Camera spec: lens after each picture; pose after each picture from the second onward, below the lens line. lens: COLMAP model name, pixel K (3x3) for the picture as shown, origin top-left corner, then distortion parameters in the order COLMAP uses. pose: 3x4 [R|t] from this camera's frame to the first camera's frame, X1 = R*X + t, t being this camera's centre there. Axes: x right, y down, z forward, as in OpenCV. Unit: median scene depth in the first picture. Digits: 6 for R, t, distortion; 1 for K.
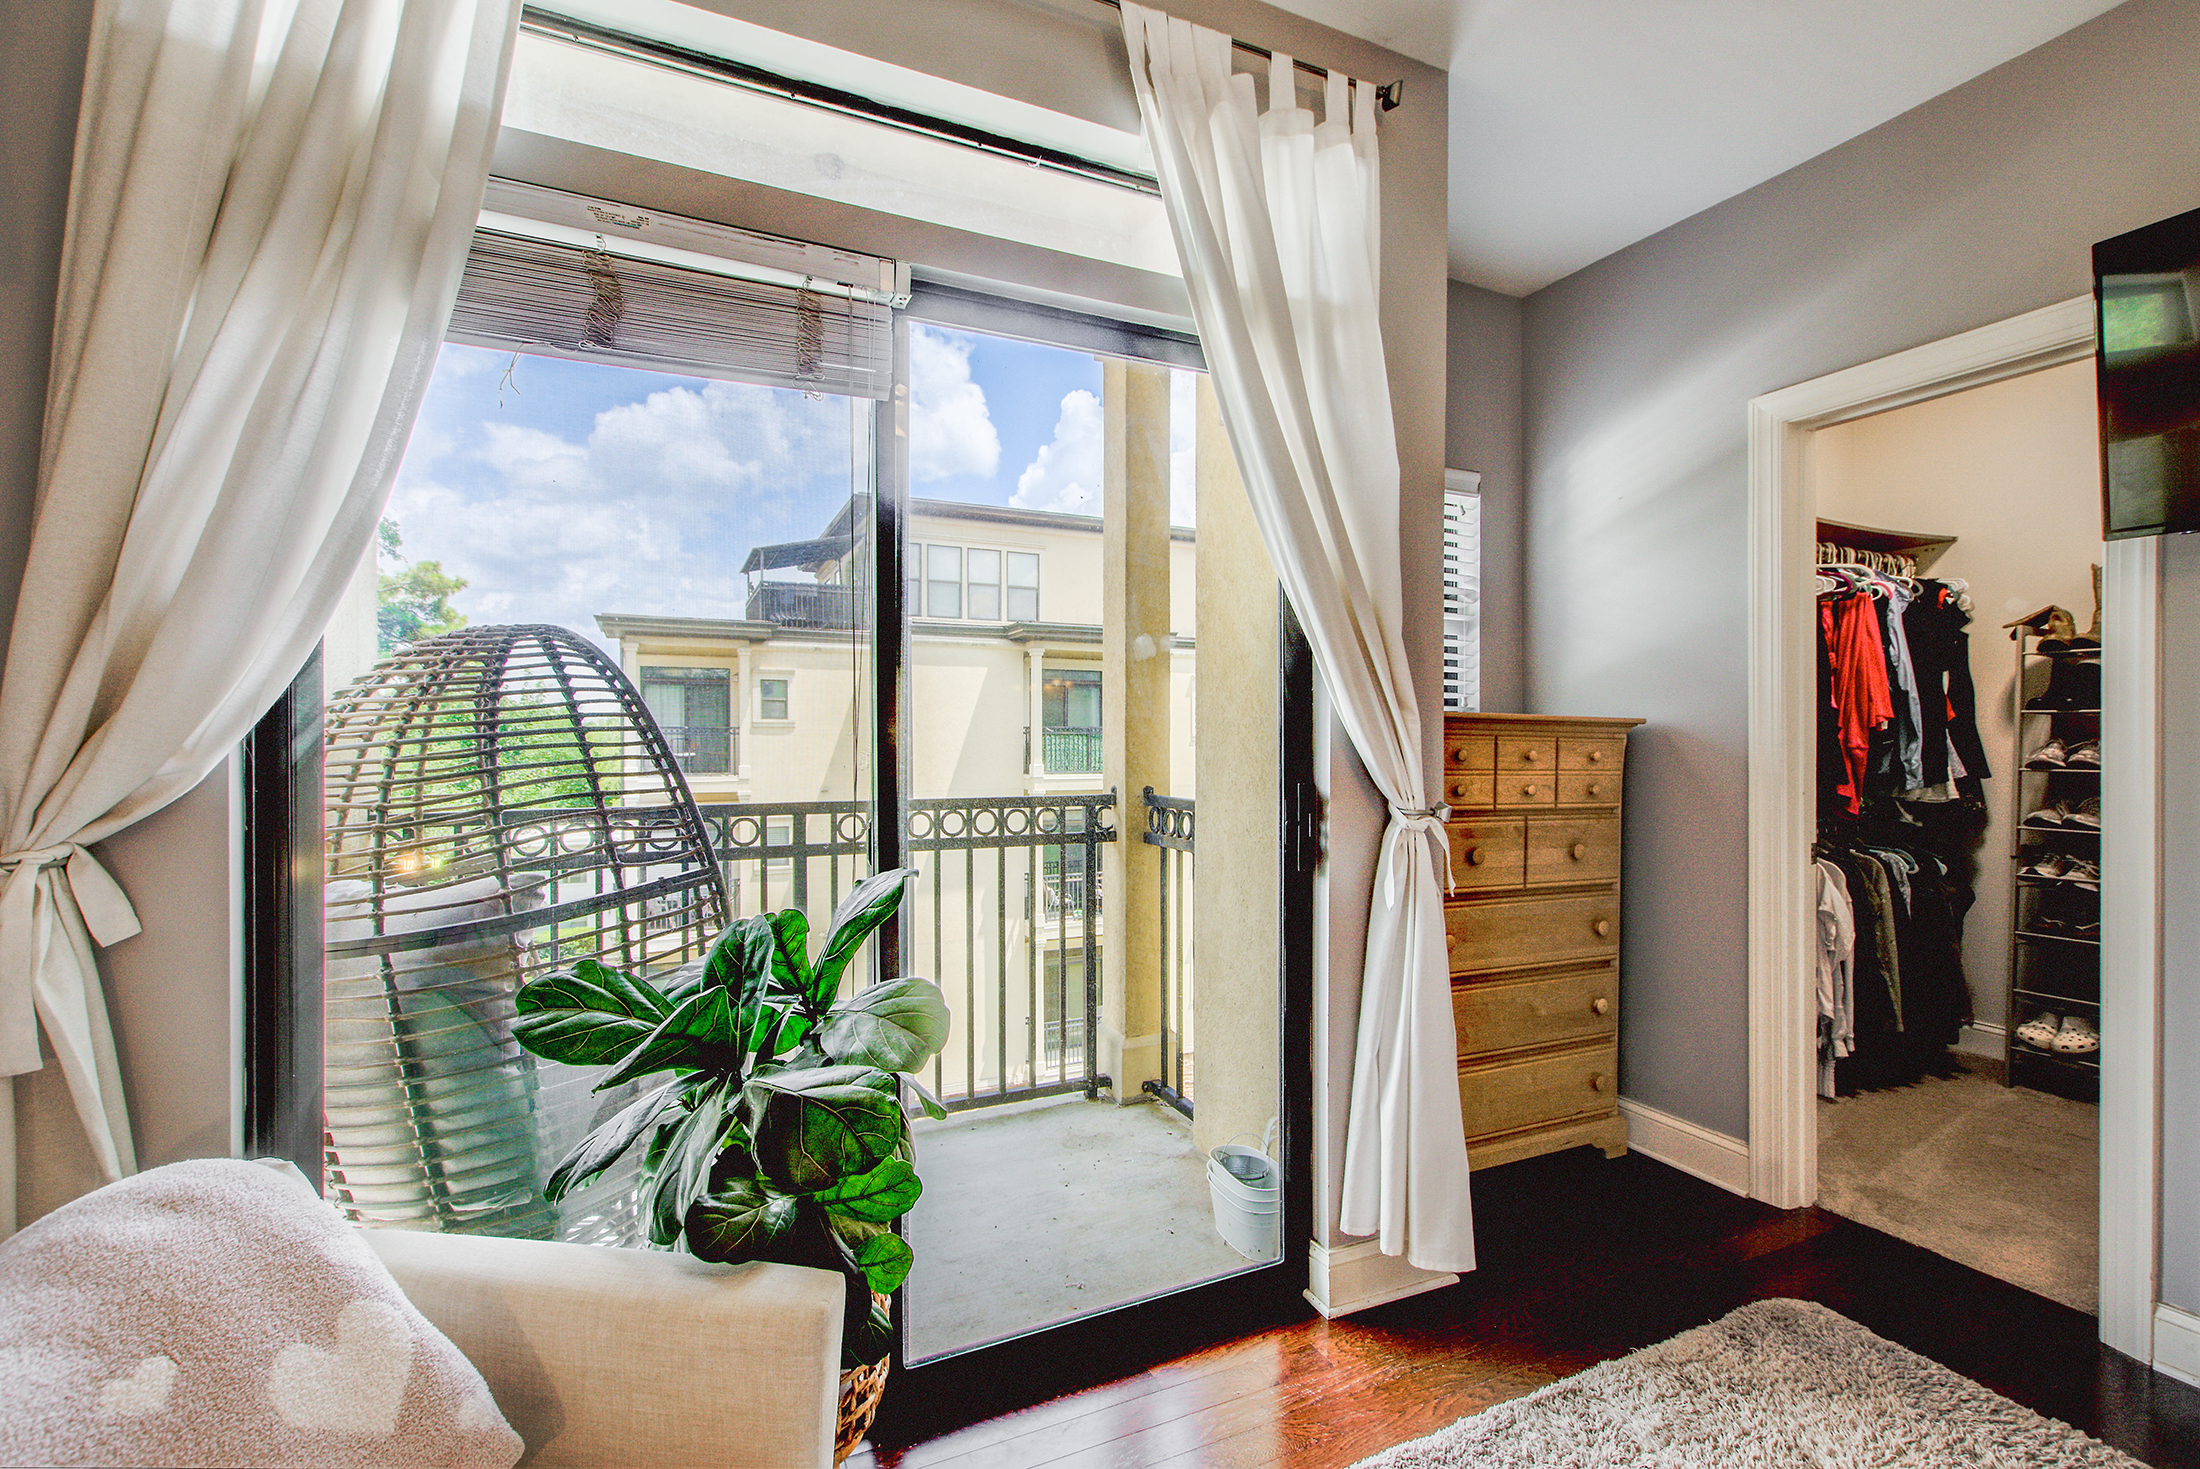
lens RADIAL K [[962.7, 0, 1121.8], [0, 962.7, 737.5], [0, 0, 1]] dist [0.000909, -0.000341]
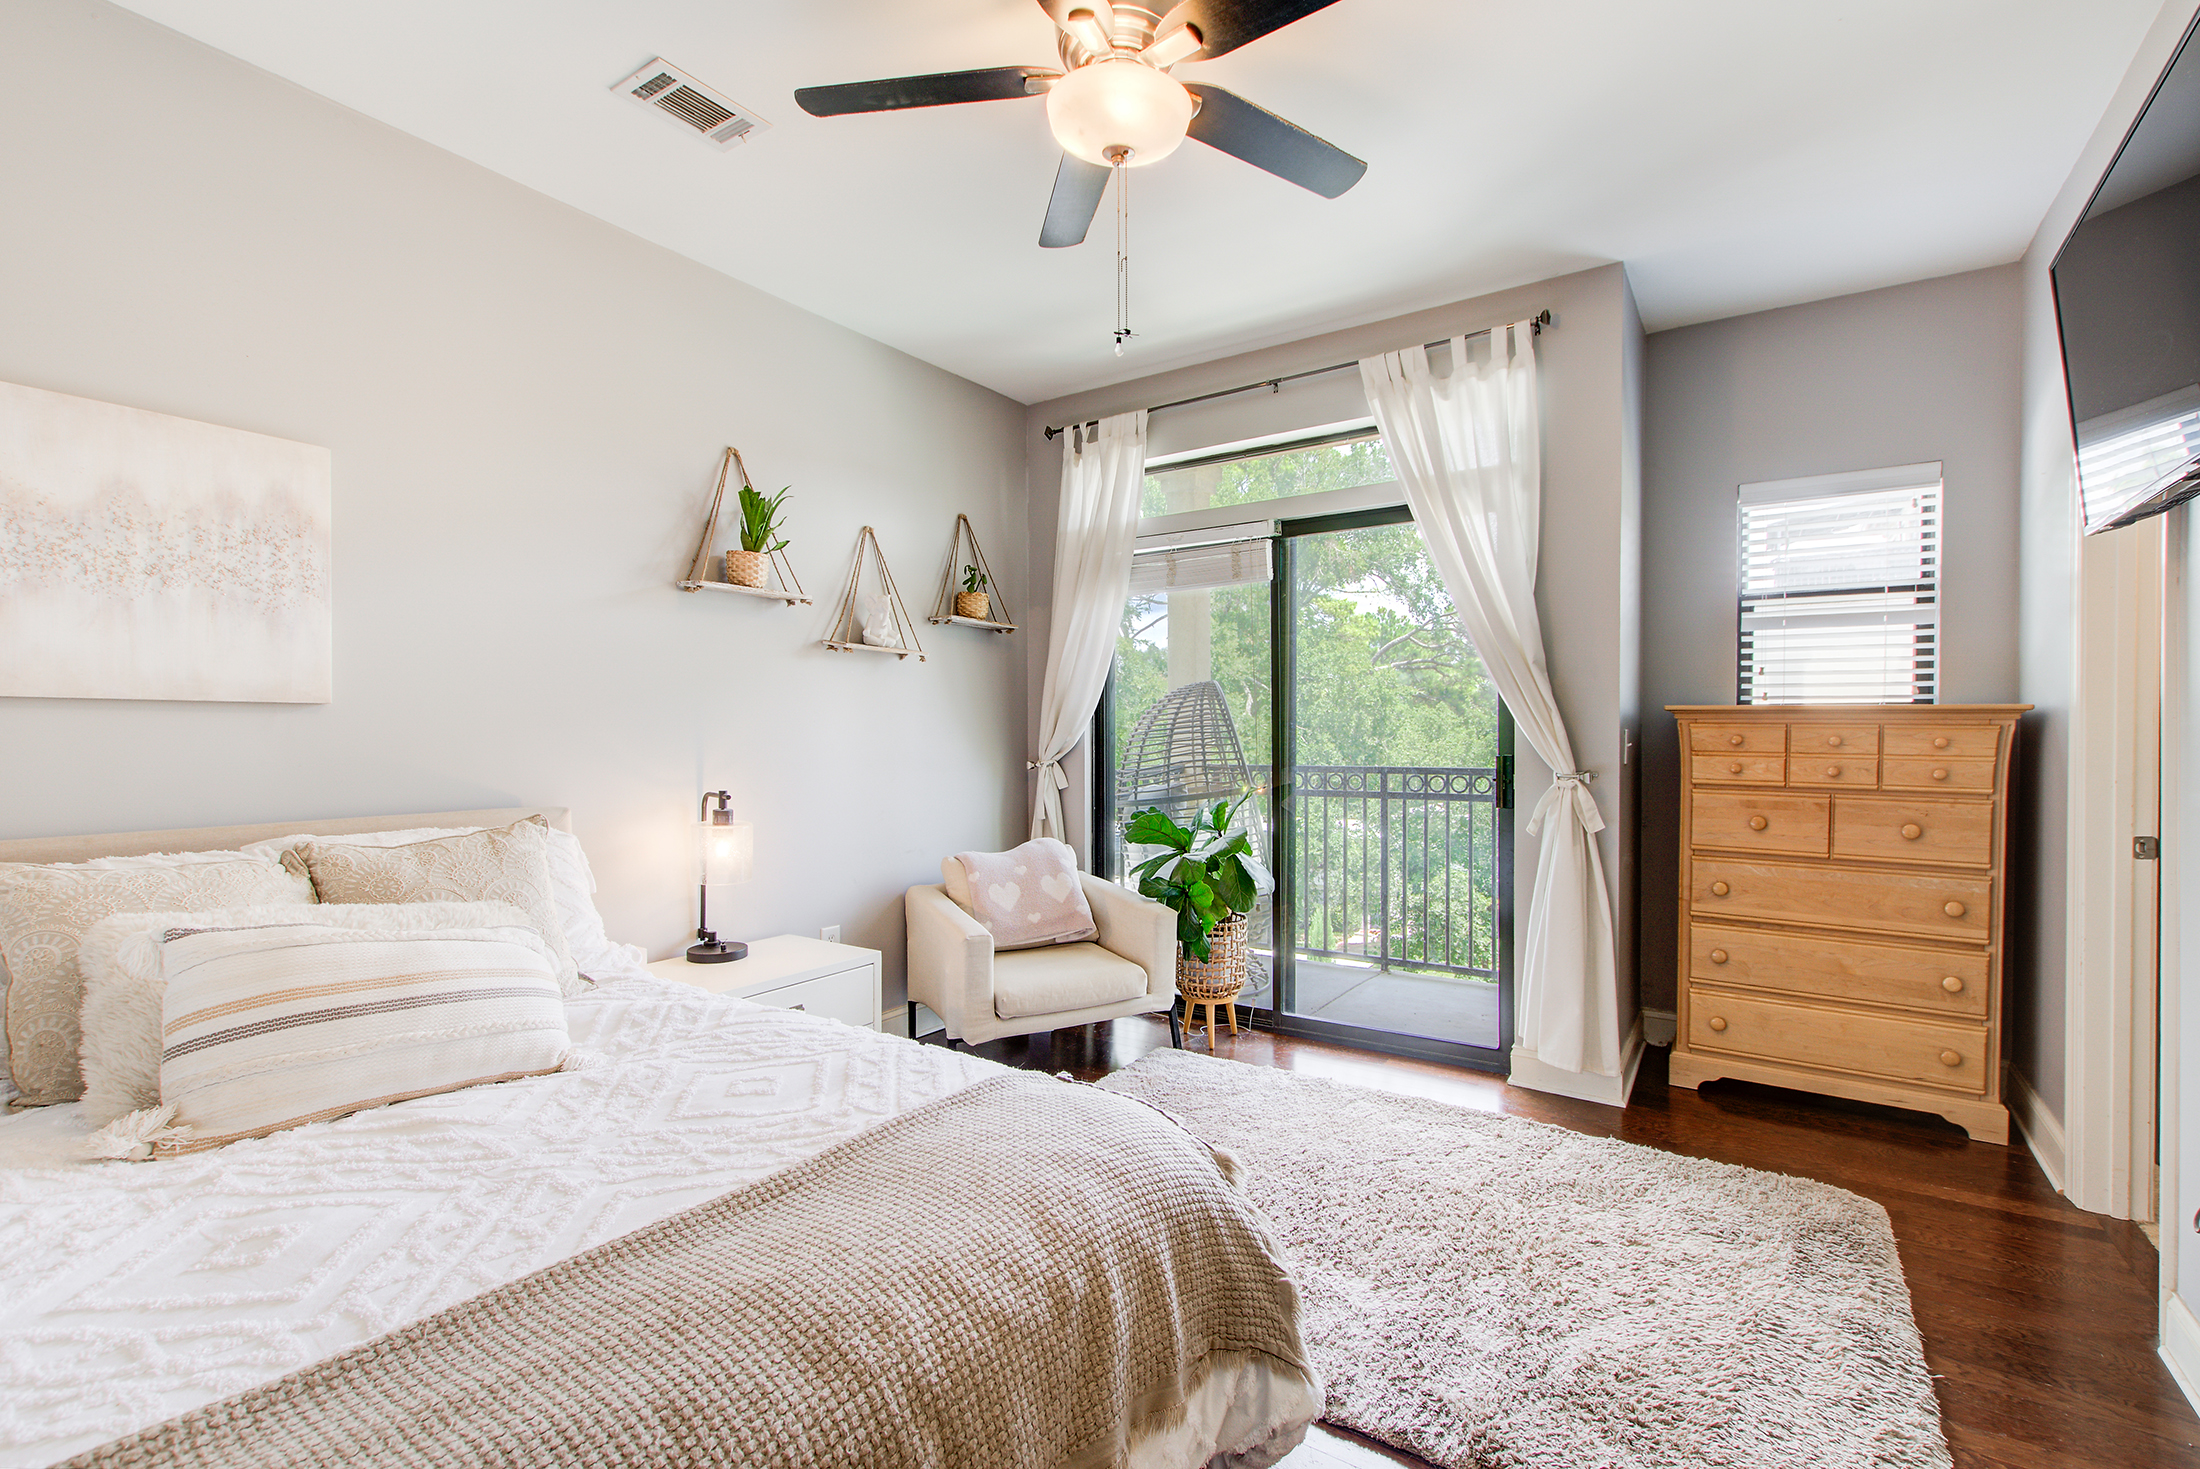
lens RADIAL K [[962.7, 0, 1121.8], [0, 962.7, 737.5], [0, 0, 1]] dist [0.000909, -0.000341]
pose [[0.515775, 0.002157, -0.856721, 1.247338], [0.005745, 0.999966, 0.005976, 0.003528], [0.856705, -0.008004, 0.515745, -0.393090]]
